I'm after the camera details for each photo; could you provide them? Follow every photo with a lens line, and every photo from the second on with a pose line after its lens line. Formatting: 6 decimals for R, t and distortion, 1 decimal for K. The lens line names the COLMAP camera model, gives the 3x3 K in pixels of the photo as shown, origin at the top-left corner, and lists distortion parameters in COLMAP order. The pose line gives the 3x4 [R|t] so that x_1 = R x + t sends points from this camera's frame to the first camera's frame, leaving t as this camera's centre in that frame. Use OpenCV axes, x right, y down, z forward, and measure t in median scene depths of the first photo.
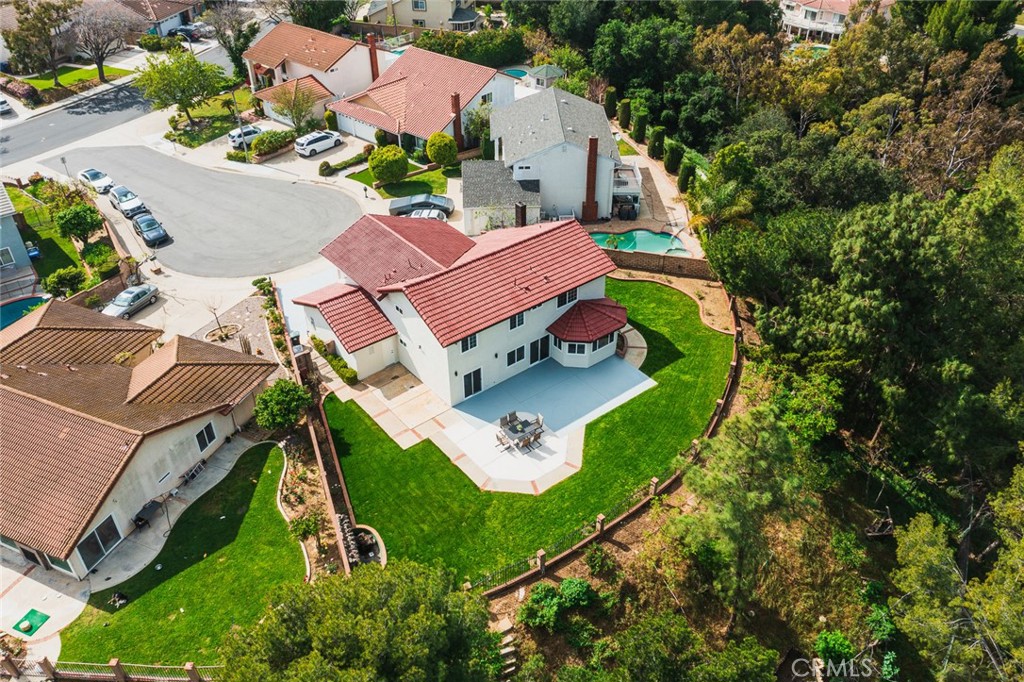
lens RADIAL K [[810.3, 0, 512.5], [0, 810.3, 338.6], [0, 0, 1]] dist [0.001711, 0.003387]
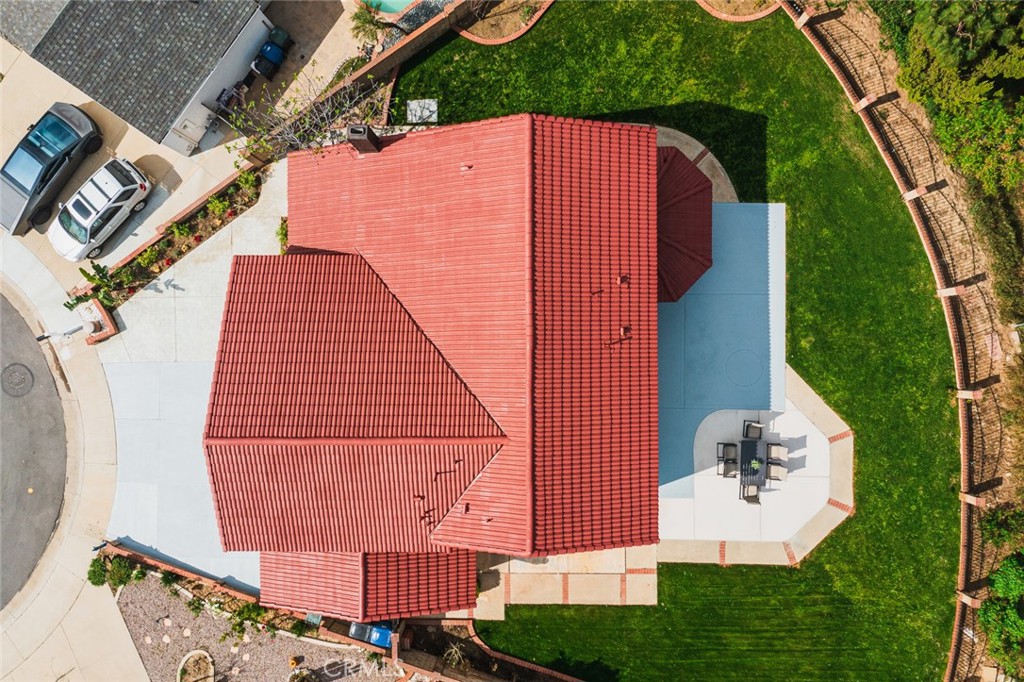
lens RADIAL K [[810.3, 0, 513.6], [0, 810.3, 344.4], [0, 0, 1]] dist [0.001711, 0.003387]
pose [[0.619383, -0.785082, -0.003298, -0.032209], [0.482264, 0.377156, 0.790680, -0.502363], [-0.619505, -0.491324, 0.612221, 0.709937]]
